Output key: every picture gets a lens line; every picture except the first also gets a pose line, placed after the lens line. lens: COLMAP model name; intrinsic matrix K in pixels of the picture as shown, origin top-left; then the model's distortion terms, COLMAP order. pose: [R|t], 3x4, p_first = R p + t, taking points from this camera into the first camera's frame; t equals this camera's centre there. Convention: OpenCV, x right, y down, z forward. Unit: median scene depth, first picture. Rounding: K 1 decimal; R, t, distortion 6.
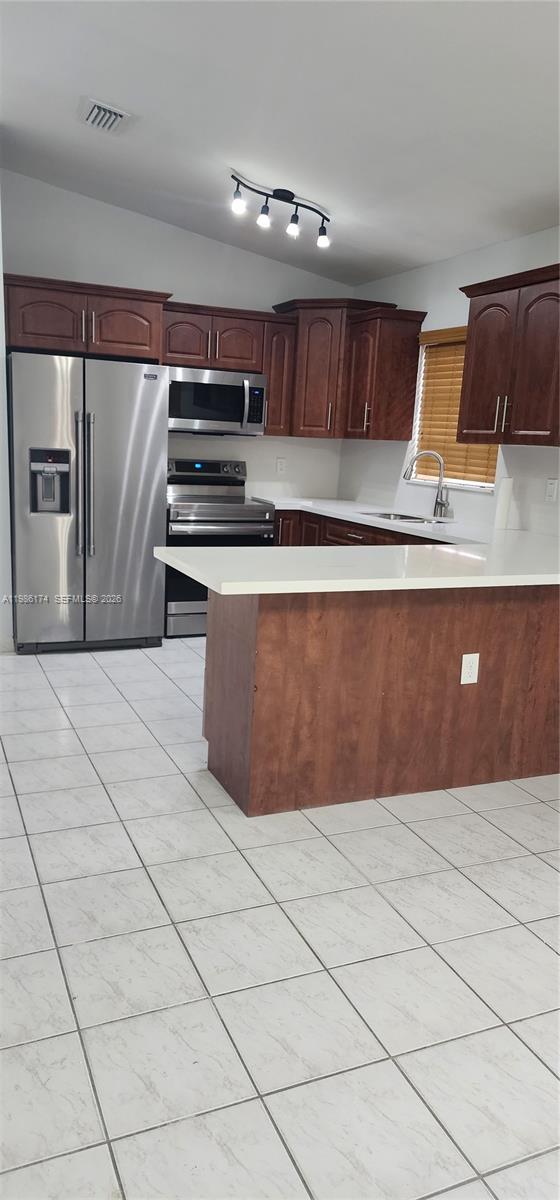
lens RADIAL K [[803.3, 0, 255.2], [0, 803.3, 616.0], [0, 0, 1]] dist [0.076754, -0.032837]
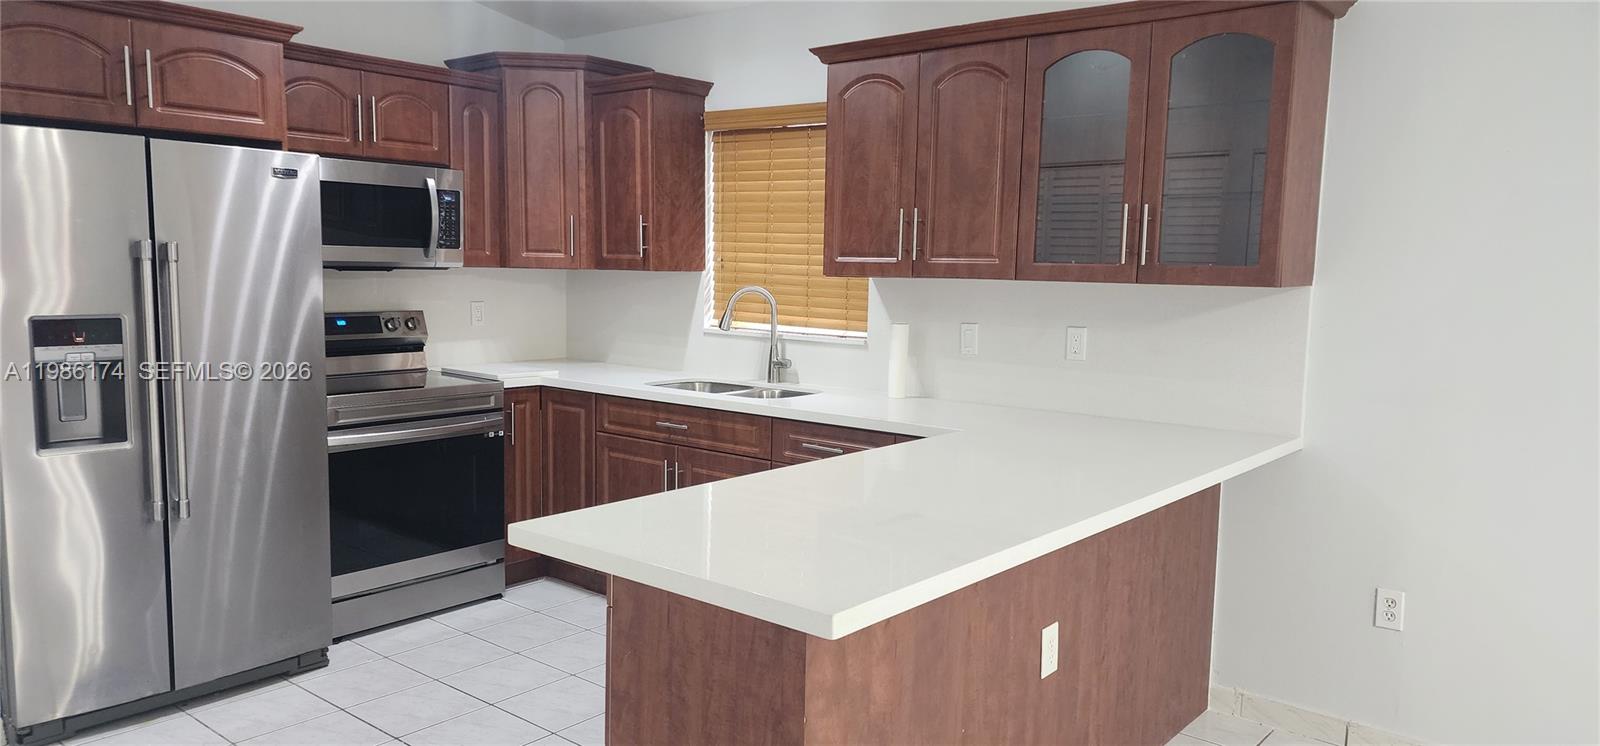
lens RADIAL K [[1071.1, 0, 792.7], [0, 1071.1, 392.8], [0, 0, 1]] dist [0.076754, -0.032837]
pose [[0.891237, -0.087958, 0.444928, -0.154605], [0.124760, 0.990713, -0.054054, -0.065646], [-0.436041, 0.103684, 0.893934, 0.207792]]
